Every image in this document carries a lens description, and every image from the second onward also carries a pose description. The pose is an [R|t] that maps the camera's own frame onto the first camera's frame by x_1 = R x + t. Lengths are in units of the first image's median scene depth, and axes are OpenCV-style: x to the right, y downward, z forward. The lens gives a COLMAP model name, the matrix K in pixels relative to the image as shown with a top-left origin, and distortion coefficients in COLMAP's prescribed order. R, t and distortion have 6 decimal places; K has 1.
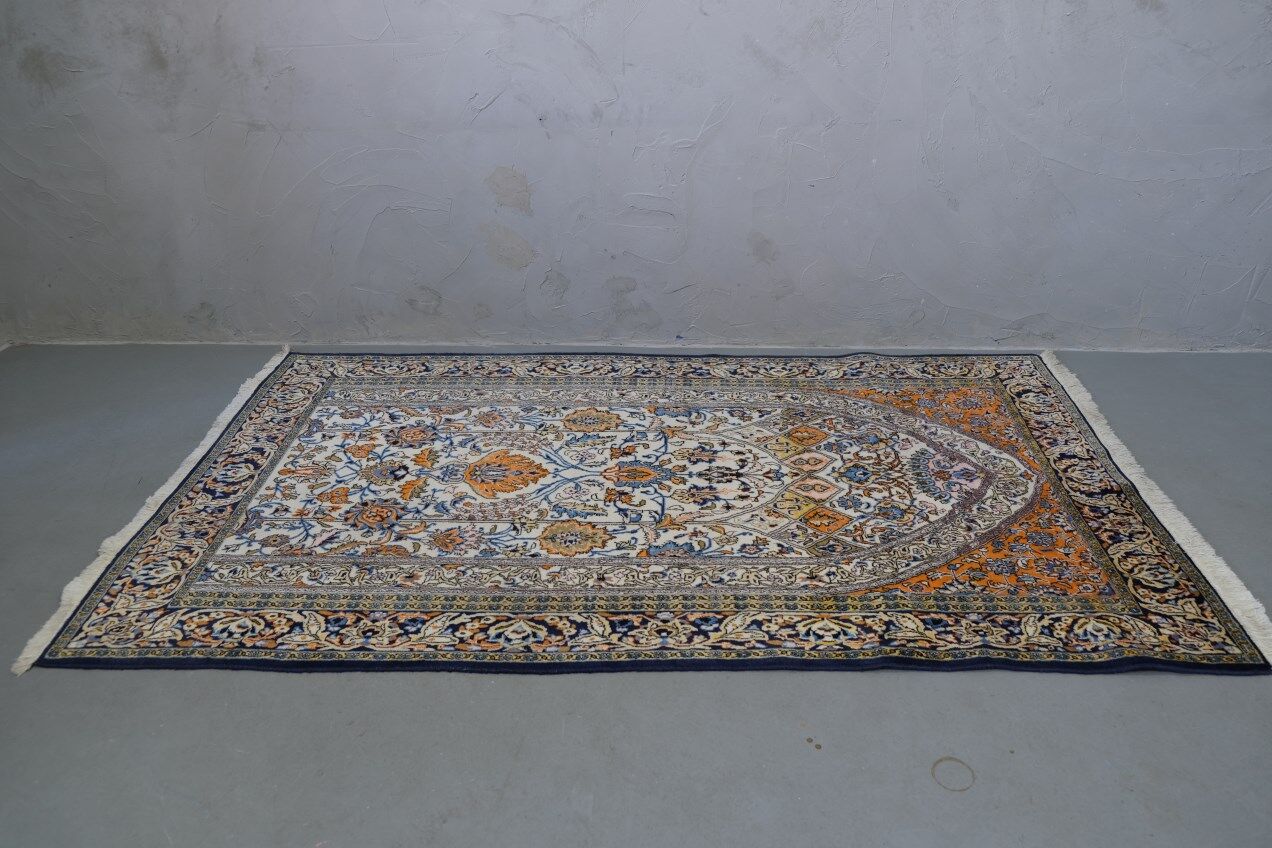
lens RADIAL K [[1029.5, 0, 639.7], [0, 1029.5, 353.4], [0, 0, 1]] dist [-0.058902, 0.068899]
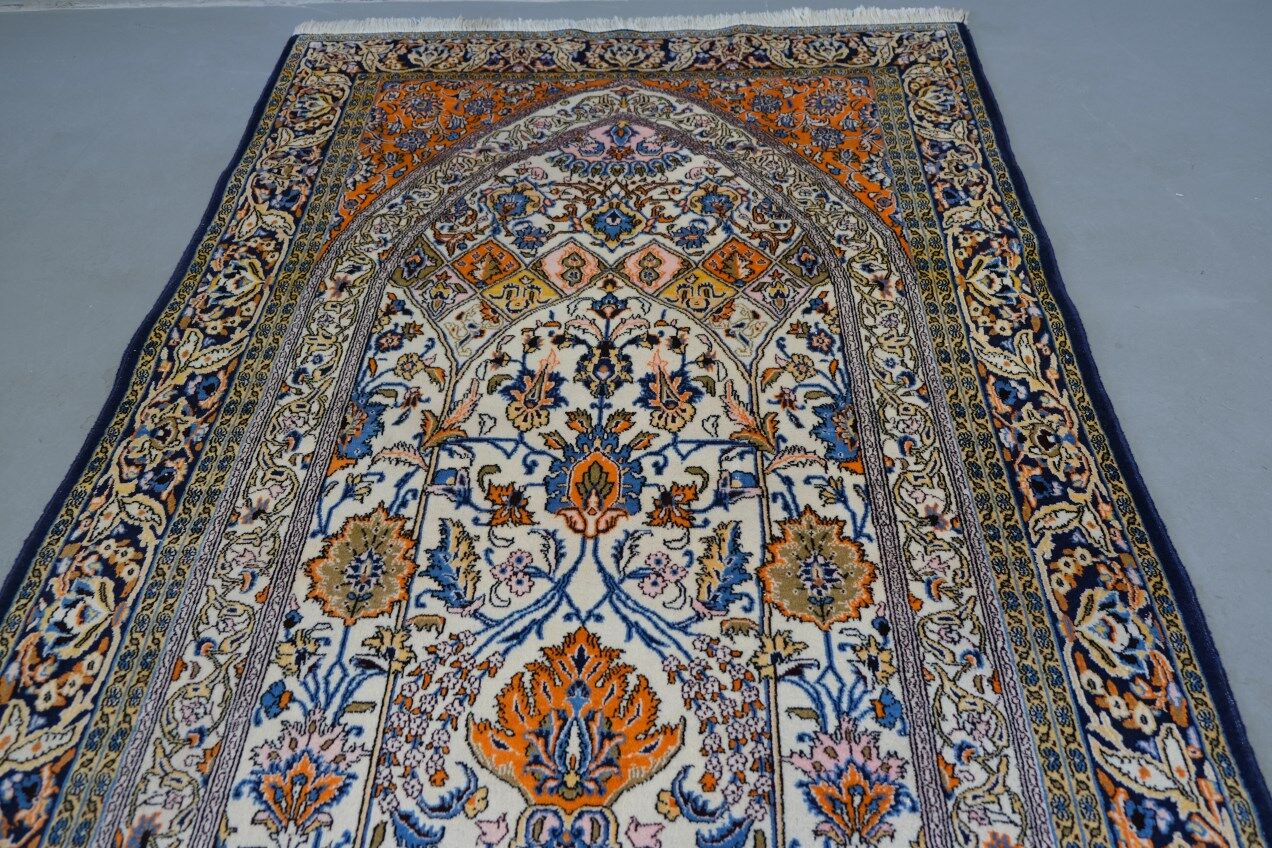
lens RADIAL K [[1080.4, 0, 639.1], [0, 1080.4, 423.6], [0, 0, 1]] dist [-0.014064, 0.009324]
pose [[-0.006345, -0.715685, 0.698394, -0.388255], [0.453077, 0.620550, 0.640030, -0.254586], [-0.891449, 0.320487, 0.320323, 0.867467]]
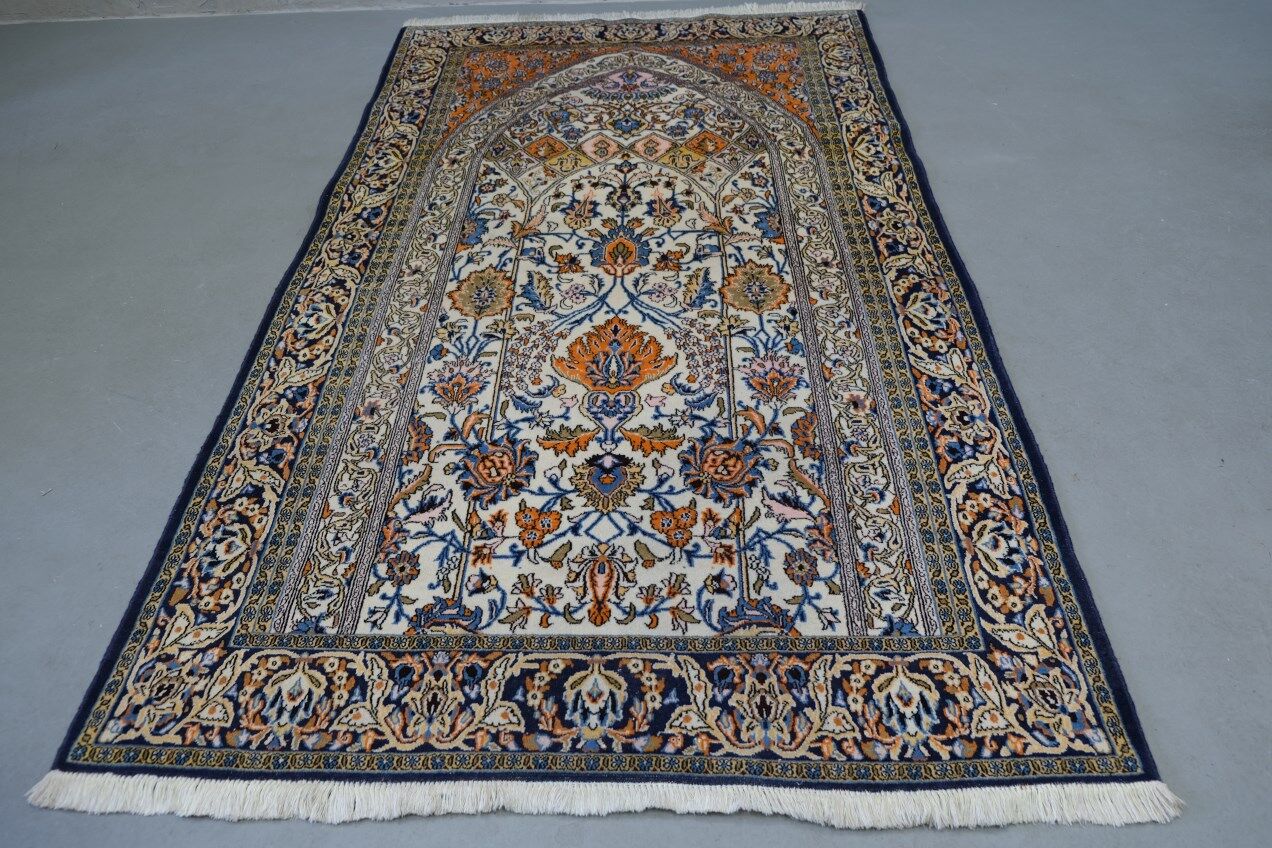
lens RADIAL K [[1029.5, 0, 639.7], [0, 1029.5, 353.4], [0, 0, 1]] dist [-0.058902, 0.068899]
pose [[-0.018496, -0.638167, 0.769675, -0.759468], [0.464150, 0.676349, 0.571941, -0.323225], [-0.885563, 0.367824, 0.283696, 0.846146]]
